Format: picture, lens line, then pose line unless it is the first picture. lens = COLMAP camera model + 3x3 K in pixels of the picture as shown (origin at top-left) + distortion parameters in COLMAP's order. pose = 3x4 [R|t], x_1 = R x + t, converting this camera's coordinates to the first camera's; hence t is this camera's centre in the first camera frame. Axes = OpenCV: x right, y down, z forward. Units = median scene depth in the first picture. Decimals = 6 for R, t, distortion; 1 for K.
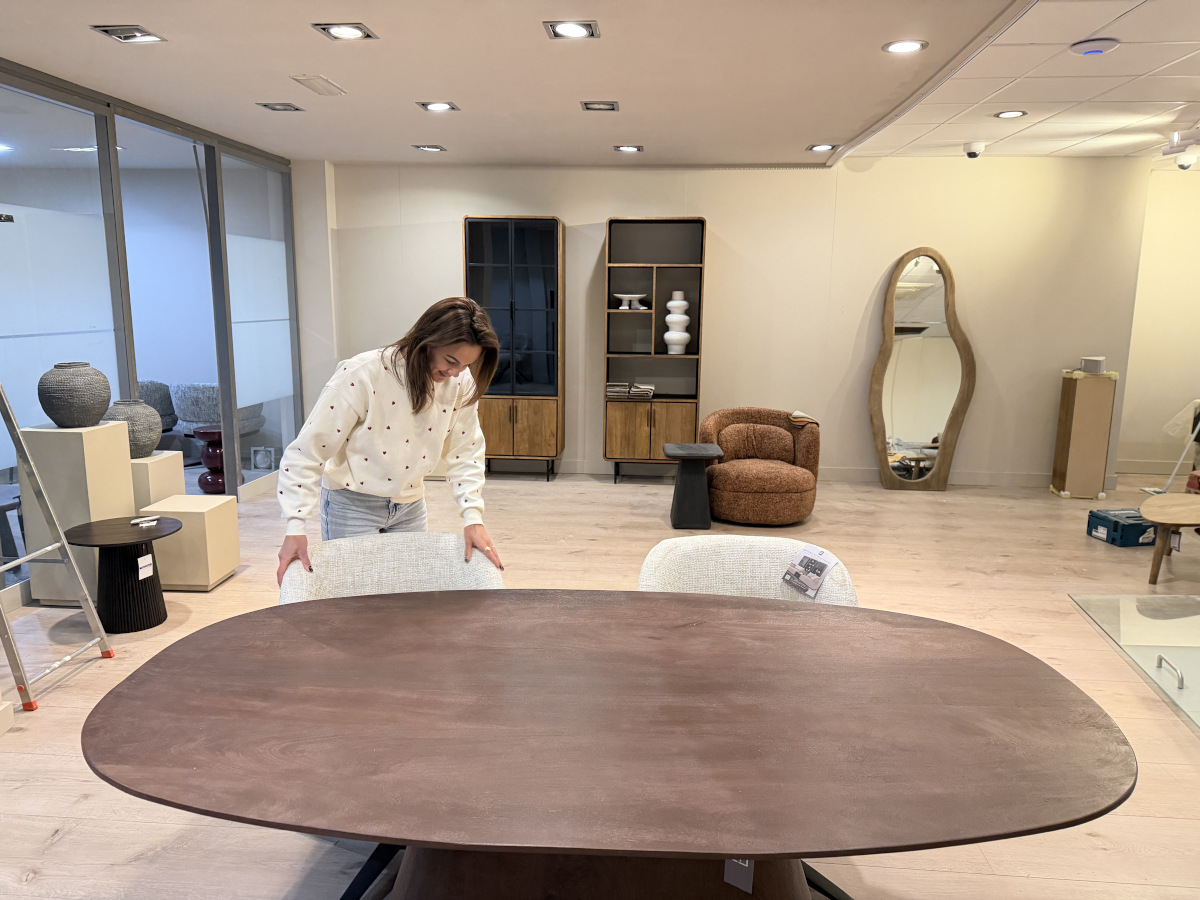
lens RADIAL K [[839.1, 0, 600.0], [0, 839.1, 450.0], [0, 0, 1]] dist [0.023468, -0.001719]
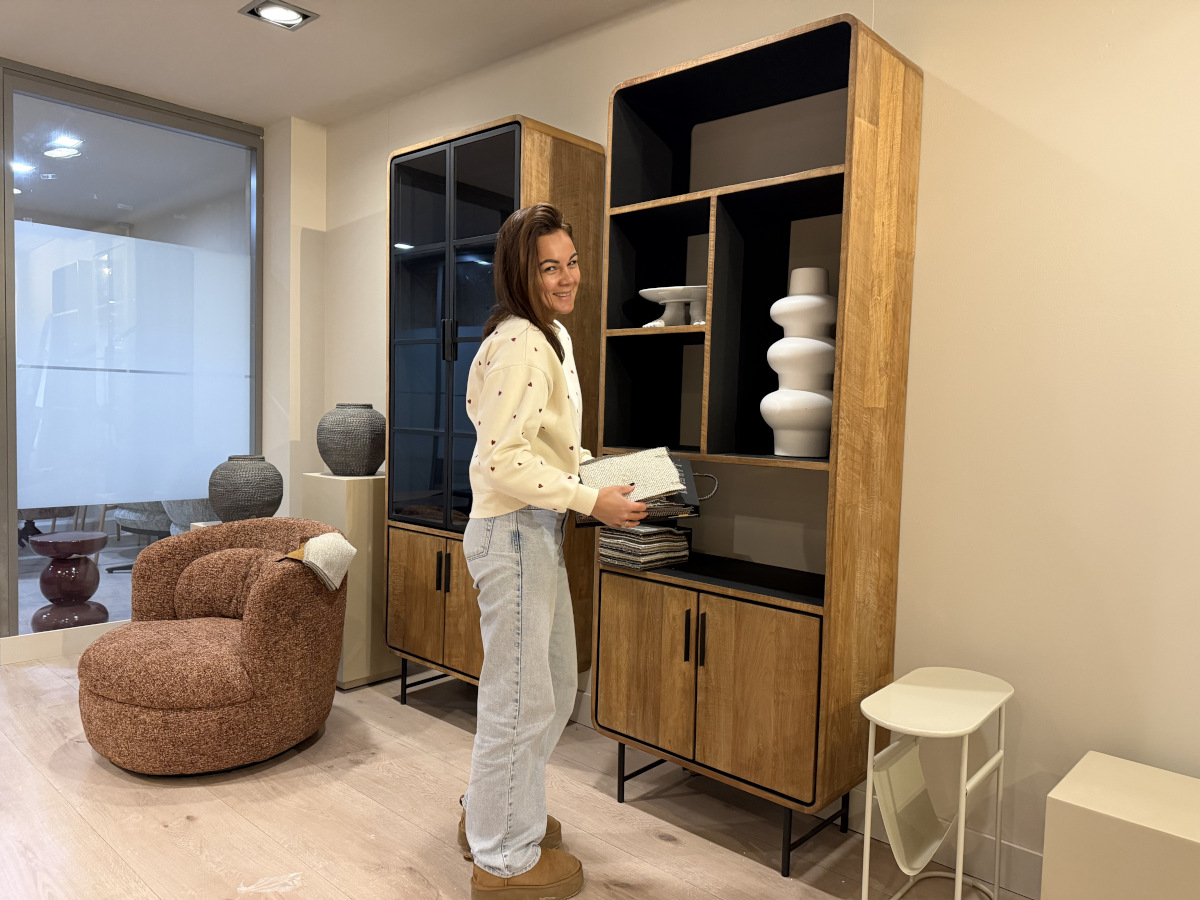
lens RADIAL K [[839.1, 0, 600.0], [0, 839.1, 450.0], [0, 0, 1]] dist [0.023468, -0.001719]
pose [[0.763146, 0.043007, -0.644794, 0.247748], [-0.134495, 0.986504, -0.093382, -0.076492], [0.632076, 0.157985, 0.758631, 0.707408]]
